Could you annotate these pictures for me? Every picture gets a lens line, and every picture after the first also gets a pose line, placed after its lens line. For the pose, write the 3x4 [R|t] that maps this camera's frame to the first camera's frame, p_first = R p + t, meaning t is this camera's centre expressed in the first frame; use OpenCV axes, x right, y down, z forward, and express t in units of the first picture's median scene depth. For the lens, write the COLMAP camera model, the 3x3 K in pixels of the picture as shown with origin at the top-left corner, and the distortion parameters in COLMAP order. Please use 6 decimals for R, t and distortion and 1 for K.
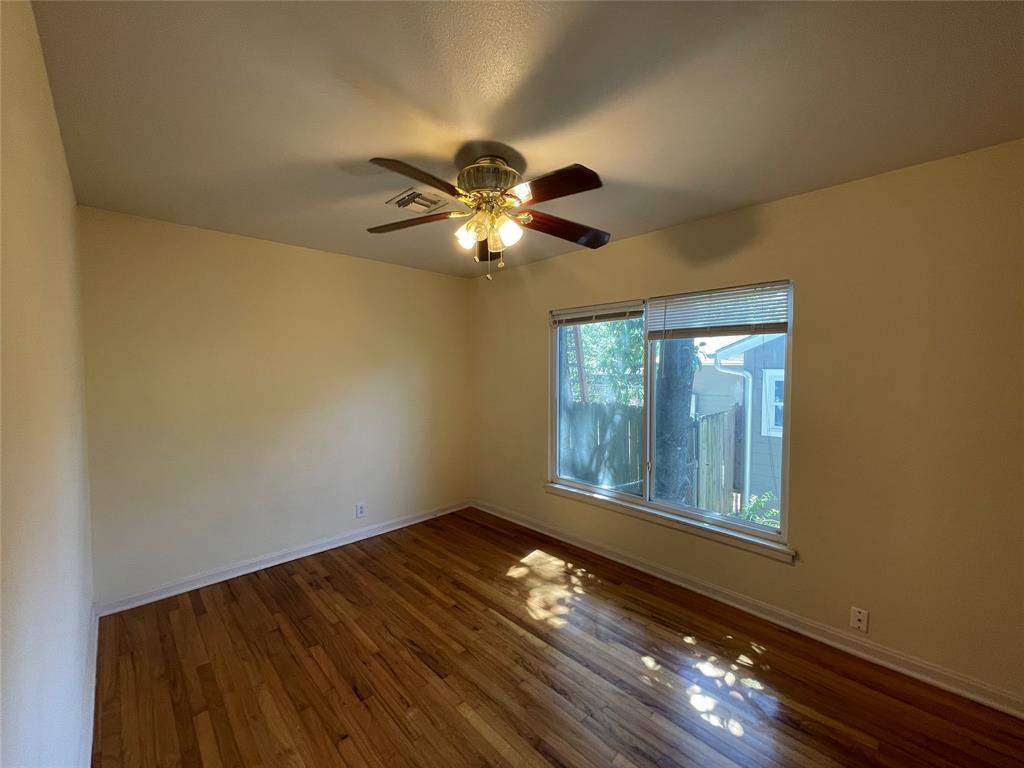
lens RADIAL K [[412.9, 0, 510.8], [0, 412.9, 386.2], [0, 0, 1]] dist [-0.000470, -0.000155]
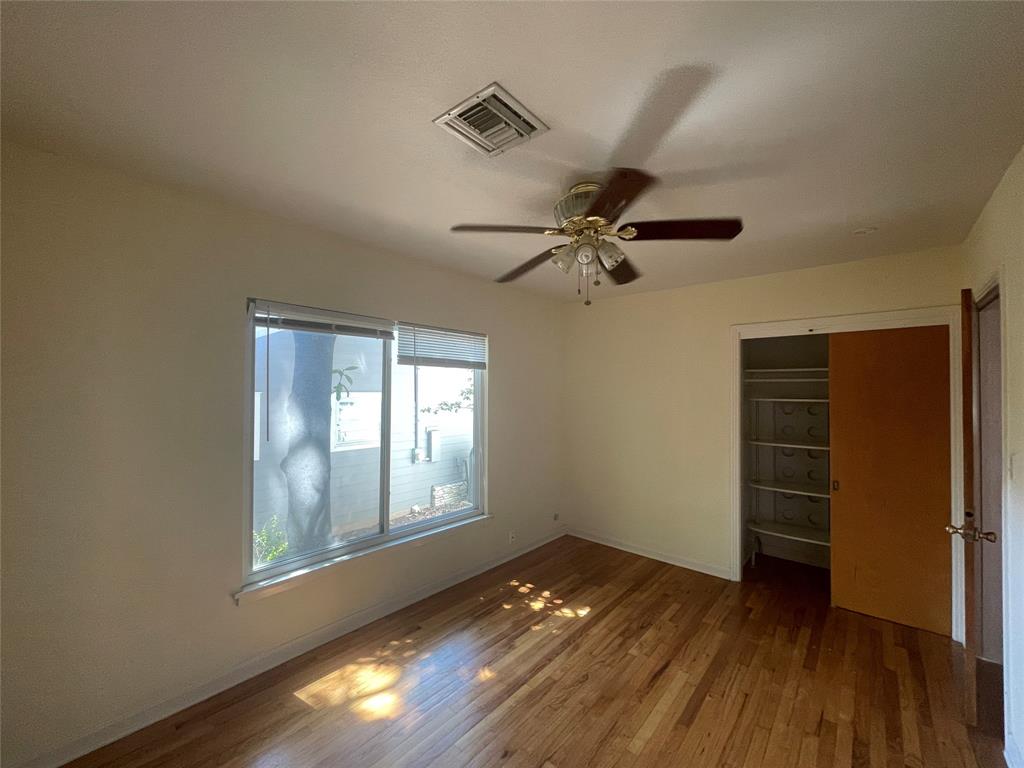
lens RADIAL K [[412.9, 0, 511.0], [0, 412.9, 386.1], [0, 0, 1]] dist [-0.000470, -0.000155]
pose [[-0.093035, 0.015513, 0.995542, -0.886204], [0.034669, 0.999323, -0.012332, -0.053005], [-0.995059, 0.033367, -0.093510, 1.126472]]
